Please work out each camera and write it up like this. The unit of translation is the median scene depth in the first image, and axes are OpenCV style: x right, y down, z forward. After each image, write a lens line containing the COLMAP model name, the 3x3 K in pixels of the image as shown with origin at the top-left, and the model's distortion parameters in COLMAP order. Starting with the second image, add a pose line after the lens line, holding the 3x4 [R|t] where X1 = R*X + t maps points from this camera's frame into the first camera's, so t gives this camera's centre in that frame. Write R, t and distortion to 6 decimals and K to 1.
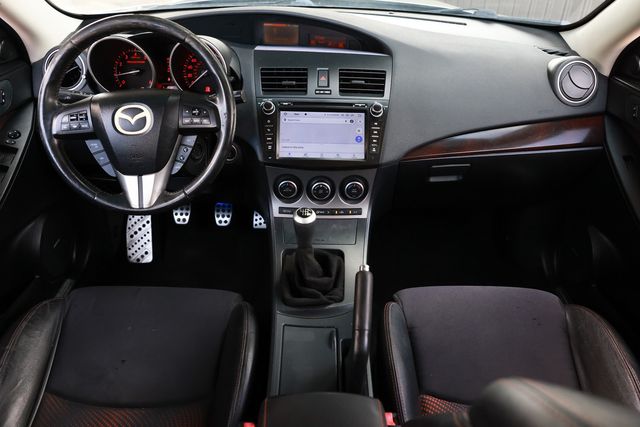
lens RADIAL K [[492.4, 0, 319.2], [0, 492.4, 214.9], [0, 0, 1]] dist [-0.056529, 0.015087]
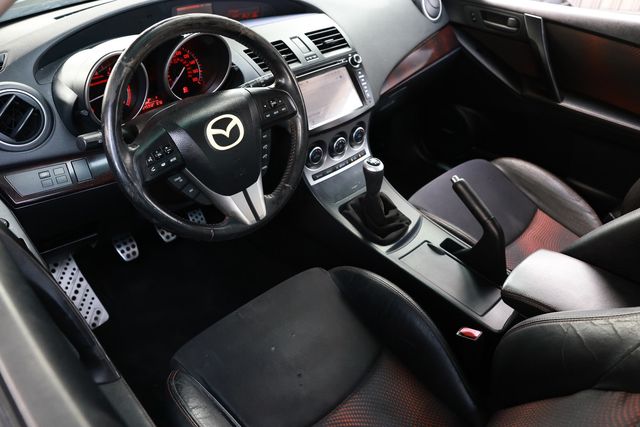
lens RADIAL K [[492.4, 0, 319.0], [0, 492.4, 210.8], [0, 0, 1]] dist [-0.056529, 0.015087]
pose [[0.724283, -0.418789, 0.547750, -0.696291], [0.374985, 0.905905, 0.196782, -0.152235], [-0.578620, 0.062872, 0.813171, 0.150494]]
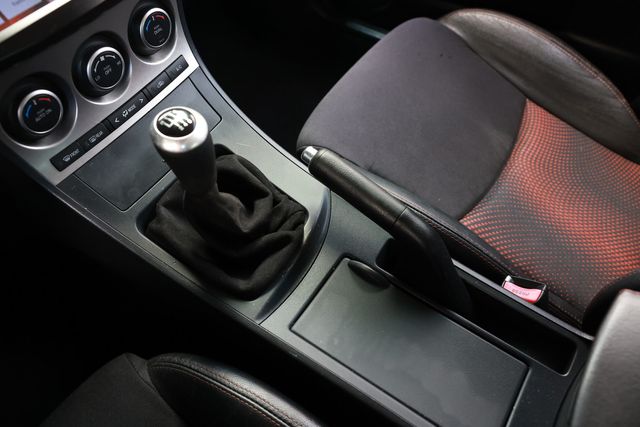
lens RADIAL K [[492.4, 0, 316.2], [0, 492.4, 209.0], [0, 0, 1]] dist [-0.056529, 0.015087]
pose [[0.554835, -0.691679, 0.462319, -0.181367], [0.467292, 0.718851, 0.514676, -0.095286], [-0.688329, -0.069522, 0.722060, 0.556409]]
